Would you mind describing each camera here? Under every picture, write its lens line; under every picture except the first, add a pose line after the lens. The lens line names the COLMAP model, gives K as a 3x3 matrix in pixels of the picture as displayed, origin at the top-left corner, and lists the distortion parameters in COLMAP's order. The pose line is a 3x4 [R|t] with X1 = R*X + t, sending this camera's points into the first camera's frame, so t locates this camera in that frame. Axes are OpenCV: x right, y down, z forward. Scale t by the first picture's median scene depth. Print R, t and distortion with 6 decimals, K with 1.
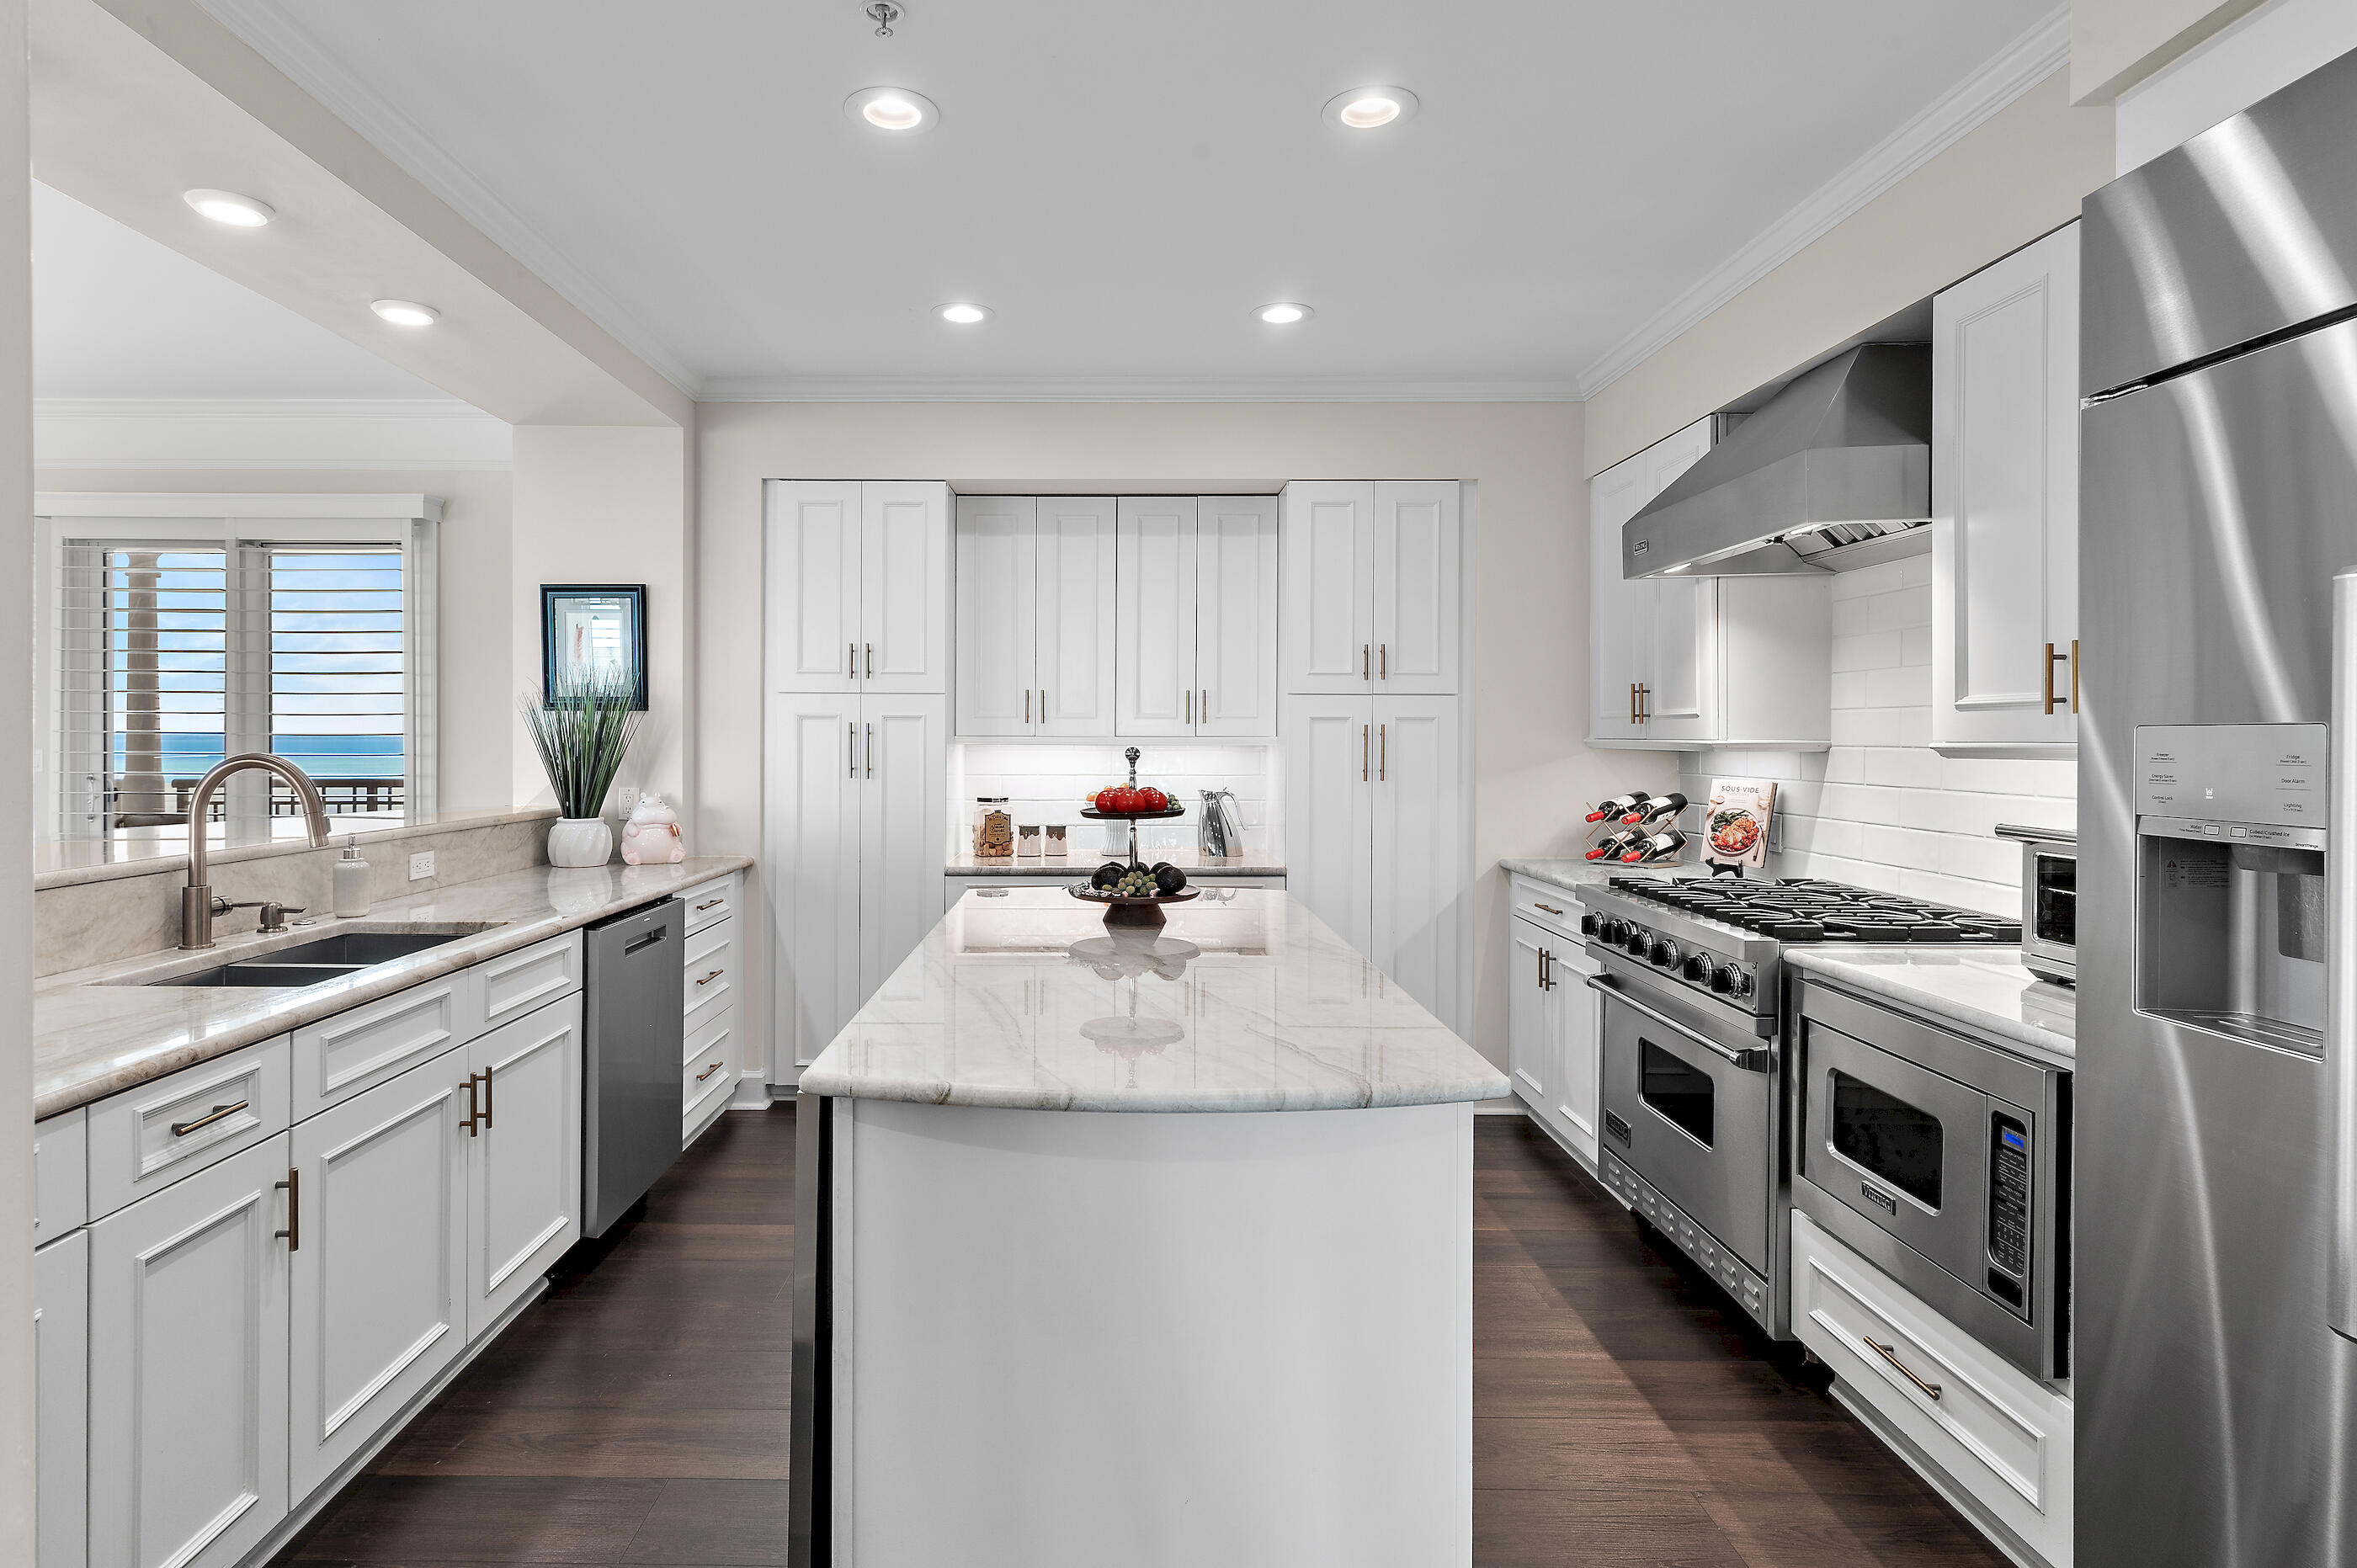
lens RADIAL K [[1223.0, 0, 1118.4], [0, 1223.0, 745.7], [0, 0, 1]] dist [-0.019705, 0.000996]
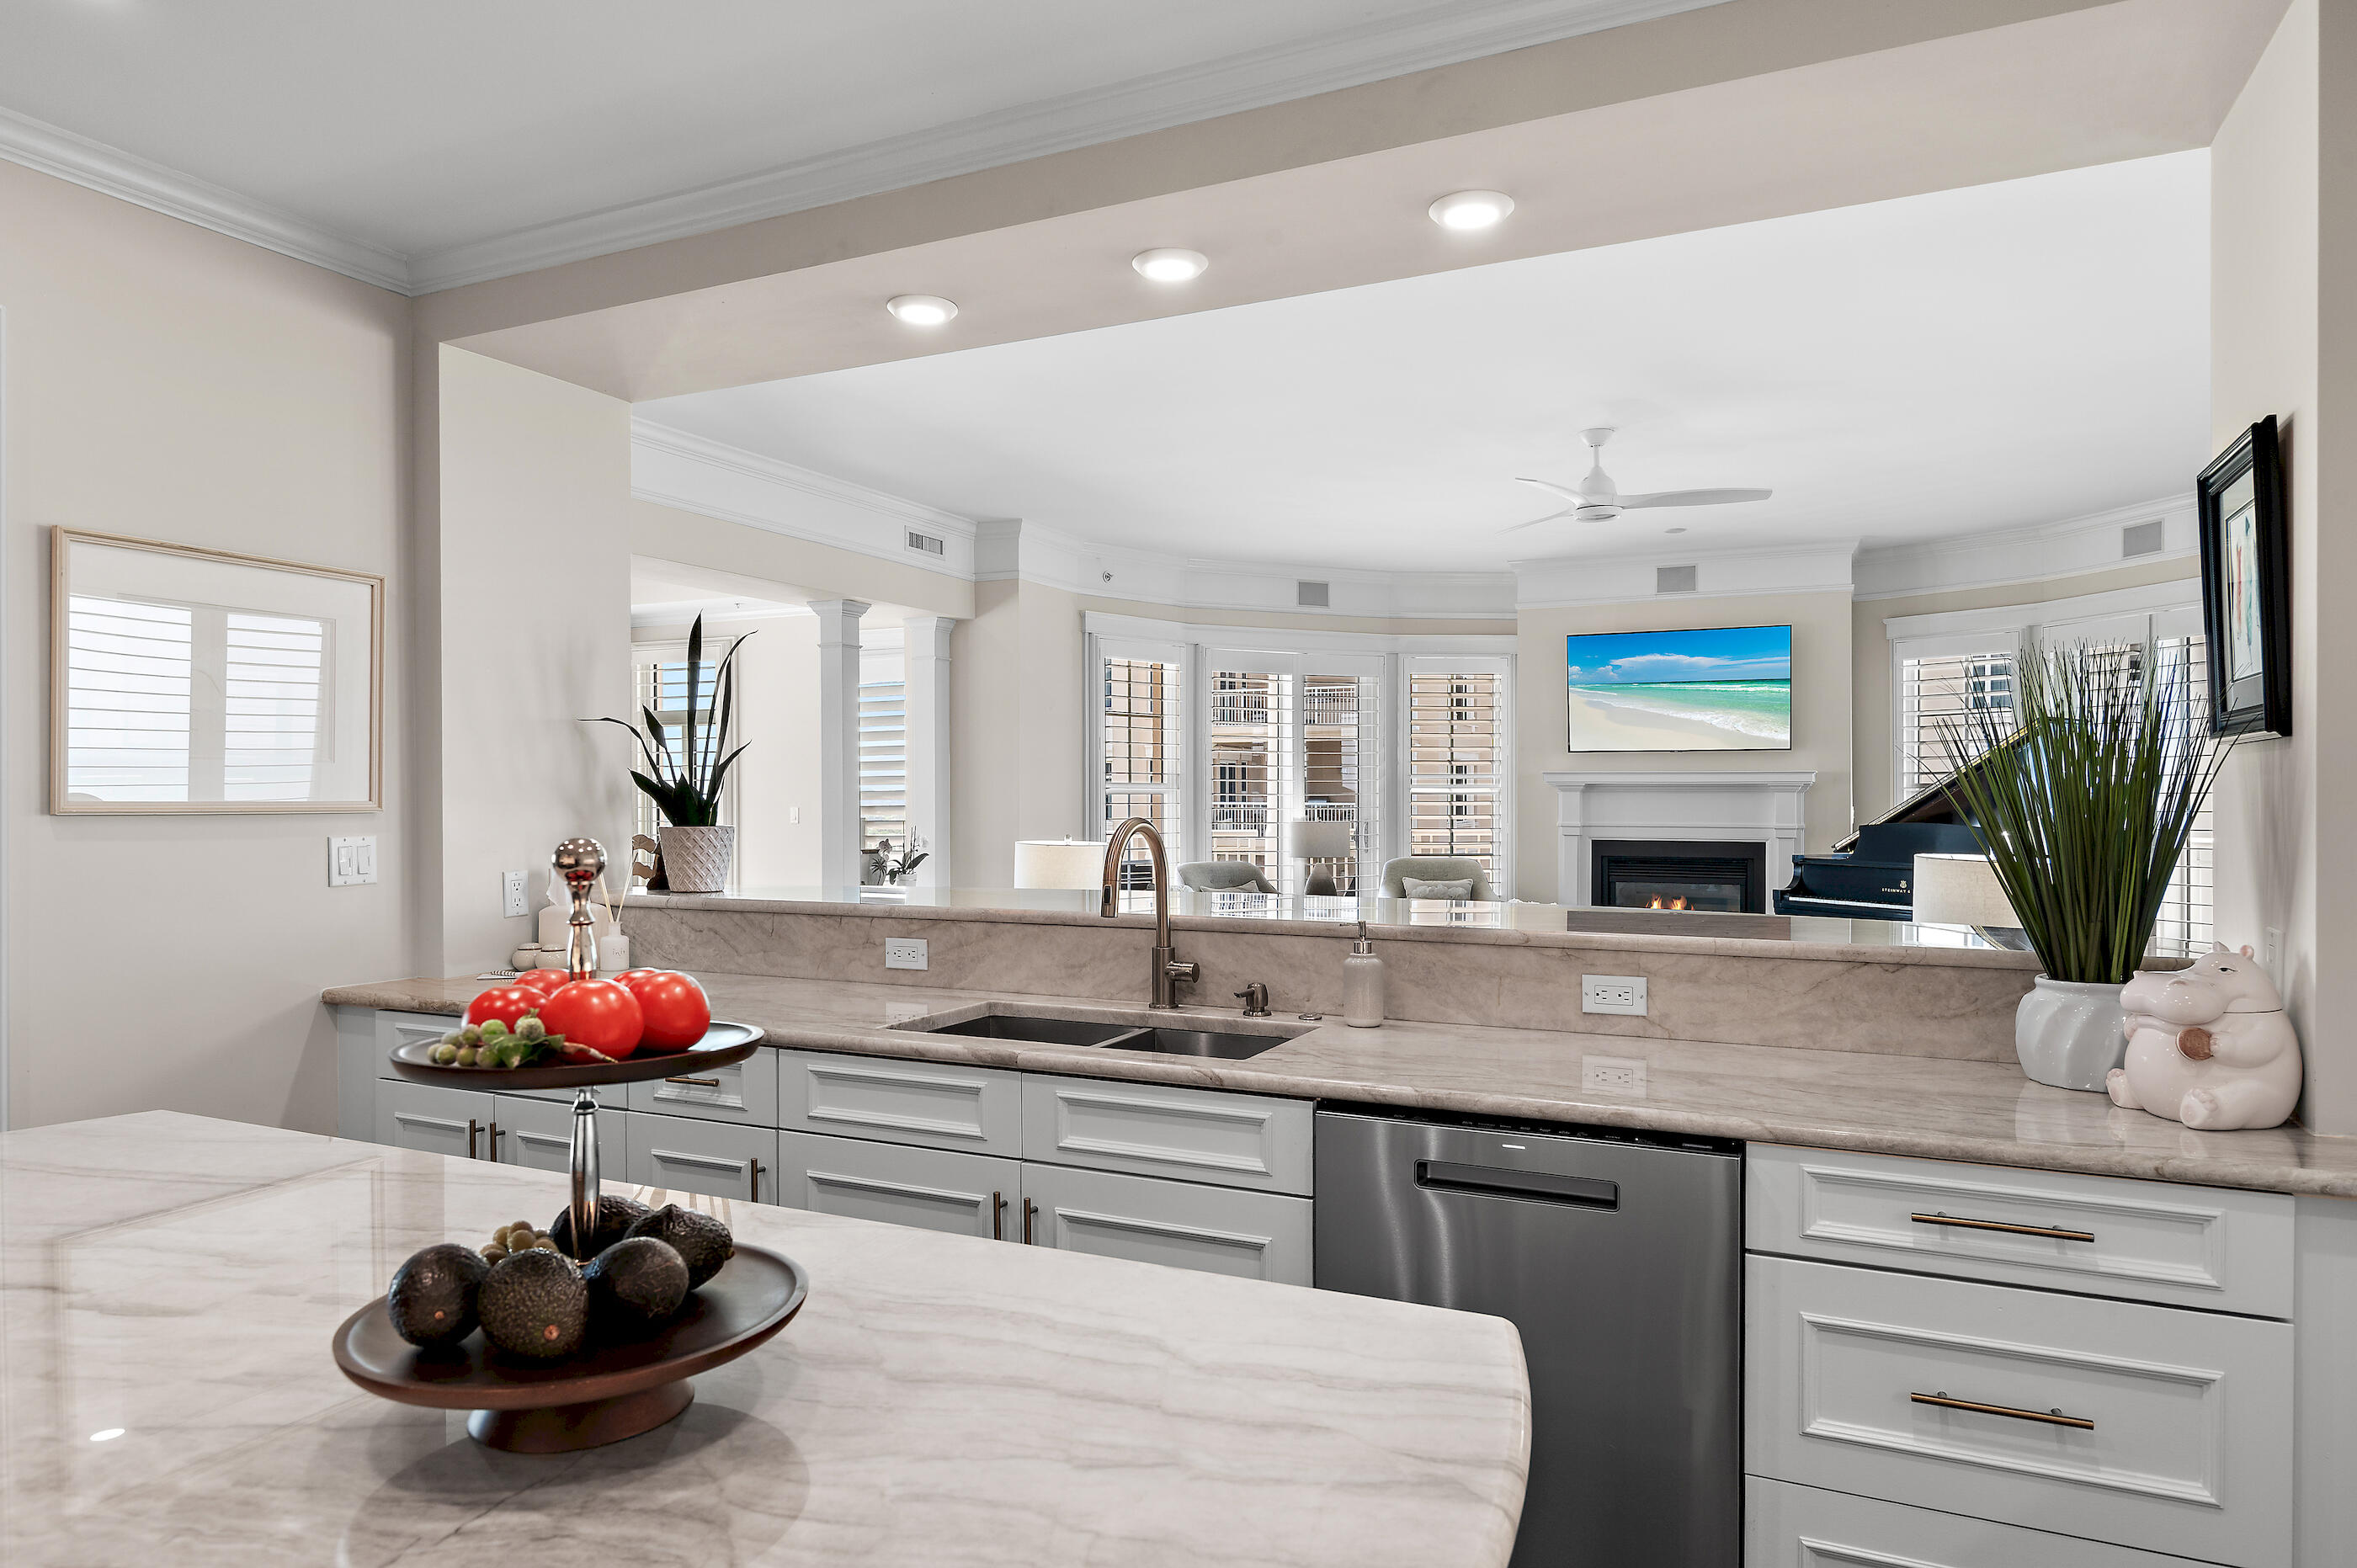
lens RADIAL K [[1415.5, 0, 1145.1], [0, 1415.5, 797.0], [0, 0, 1]] dist [-0.001600, 0.002893]
pose [[-0.442939, 0.000177, -0.896552, 0.186685], [-0.006110, 0.999976, 0.003216, -0.009048], [0.896531, 0.006902, -0.442927, 0.871144]]
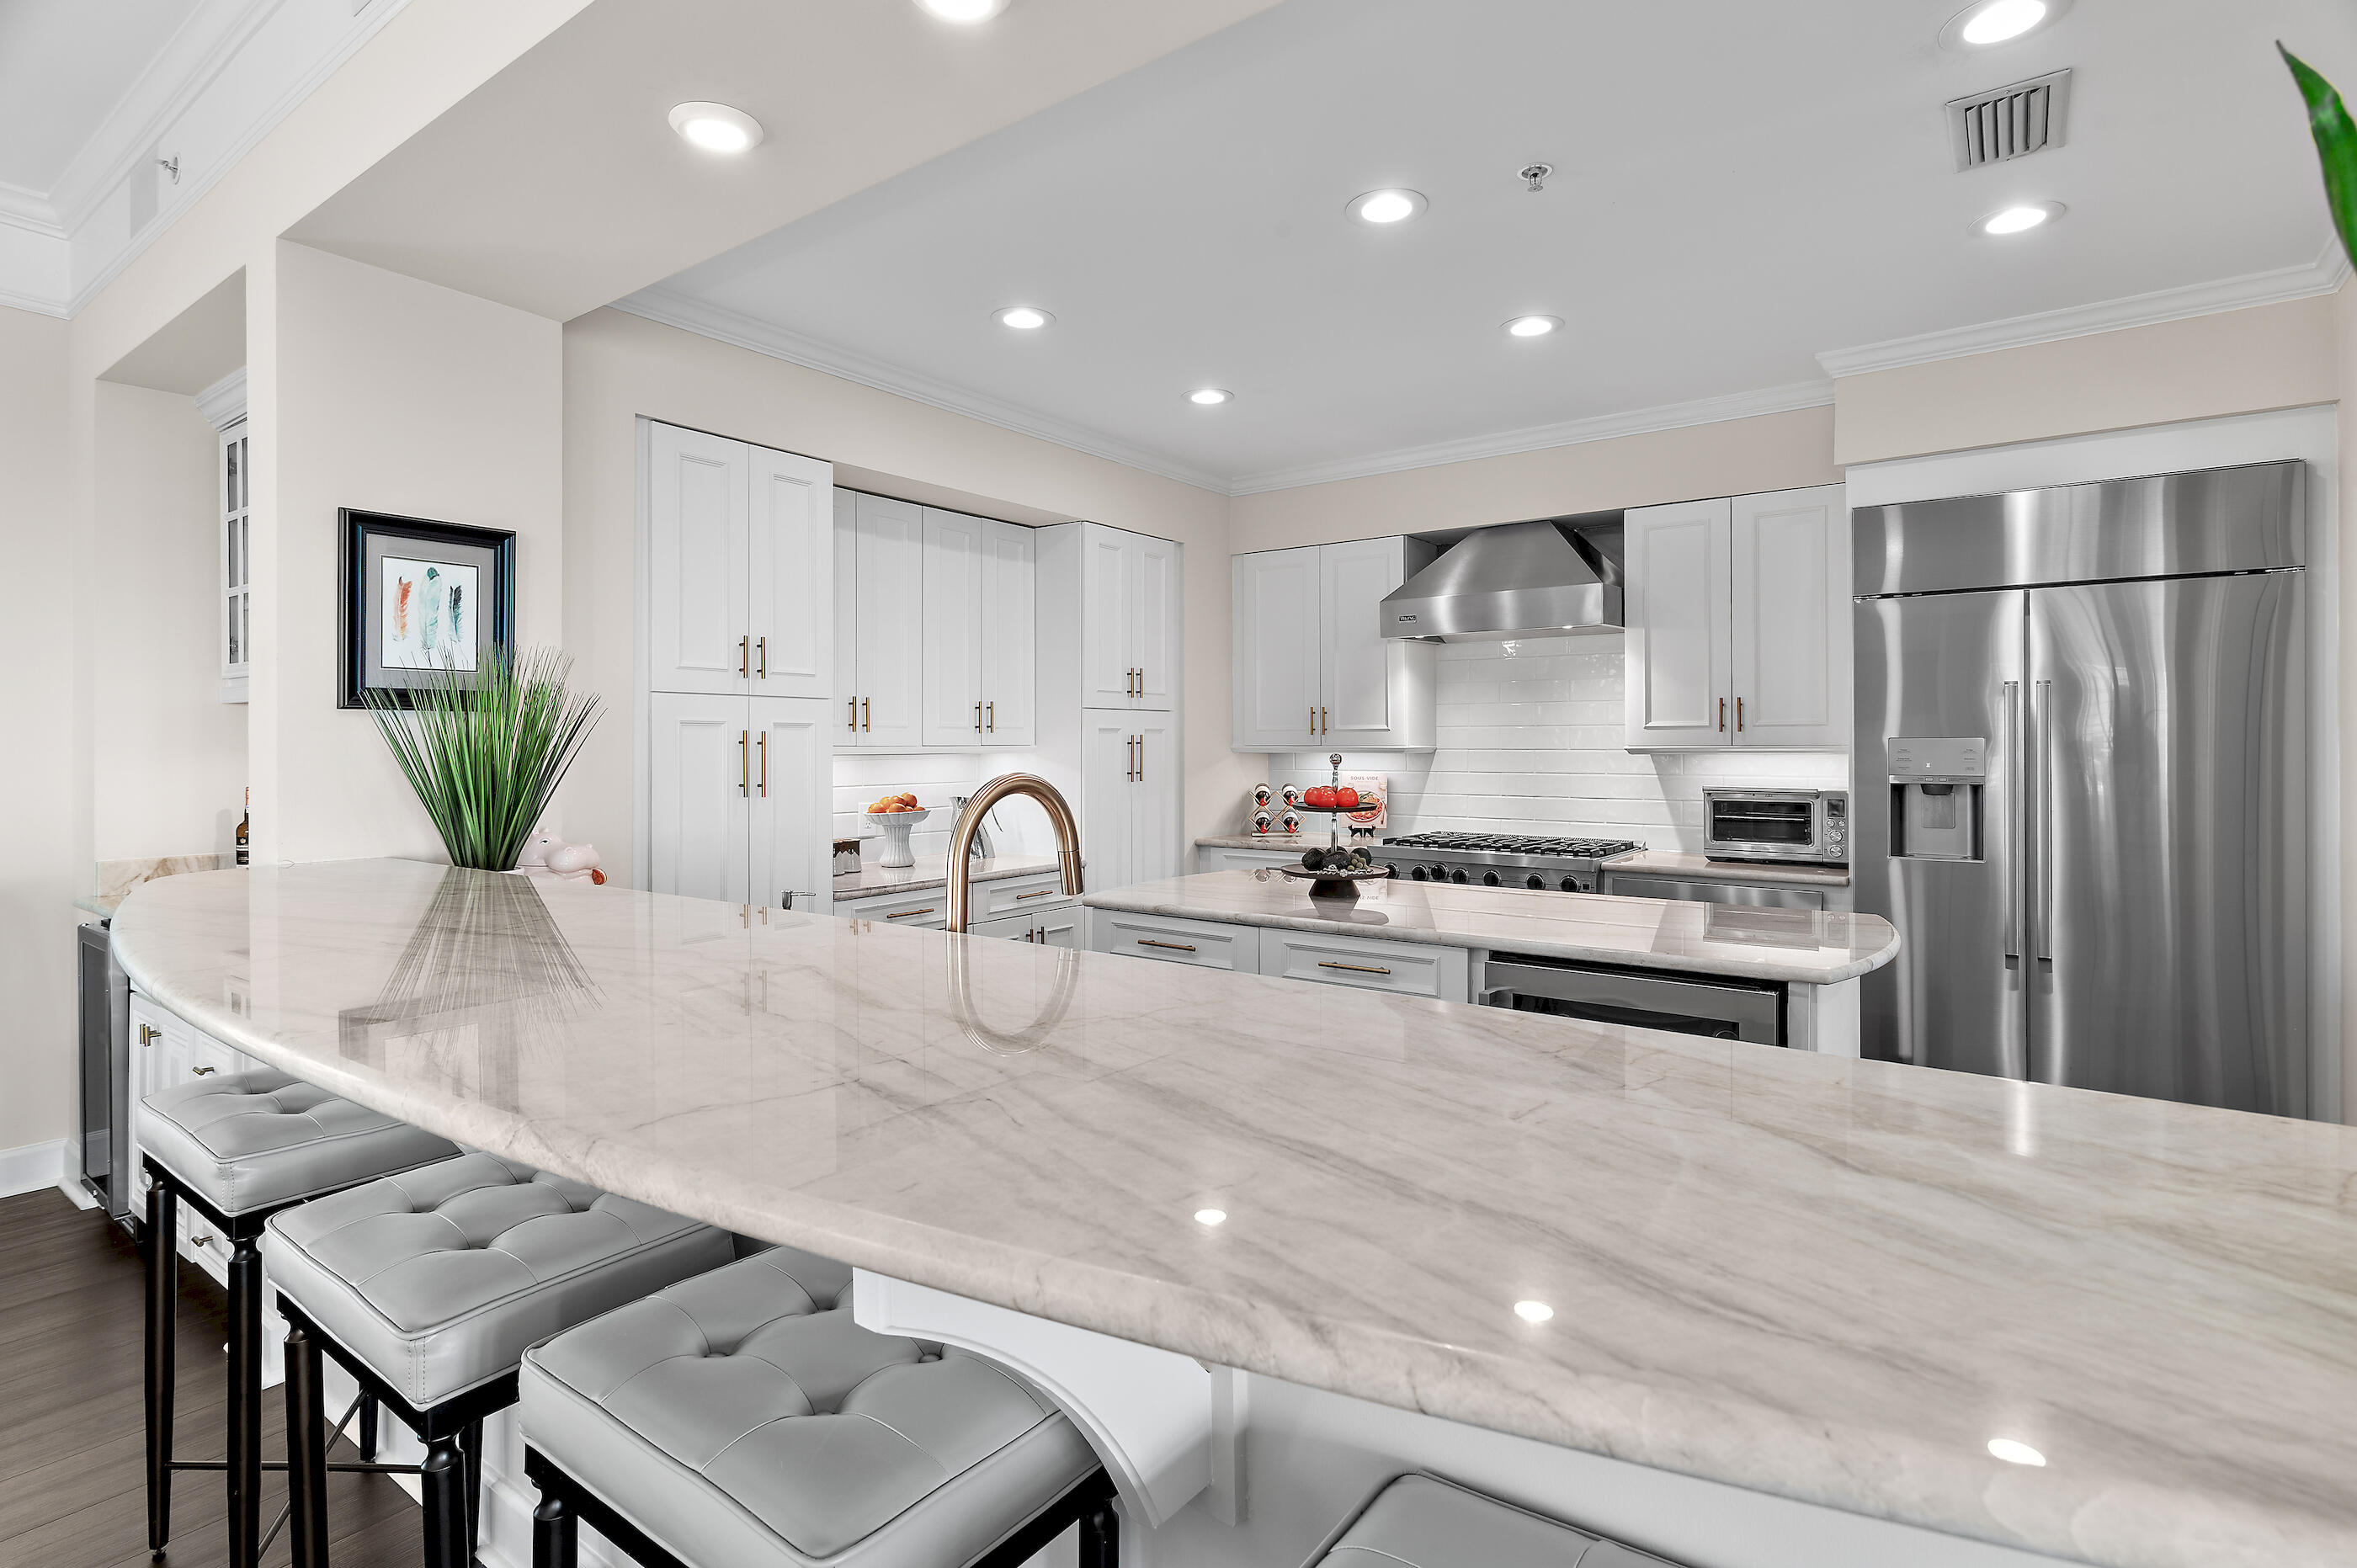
lens RADIAL K [[1154.3, 0, 1195.4], [0, 1154.3, 751.3], [0, 0, 1]] dist [0.002163, -0.000368]
pose [[0.590567, -0.008754, 0.806941, -0.694238], [0.008985, 0.999951, 0.004272, -0.005350], [-0.806938, 0.004728, 0.590617, 0.288602]]
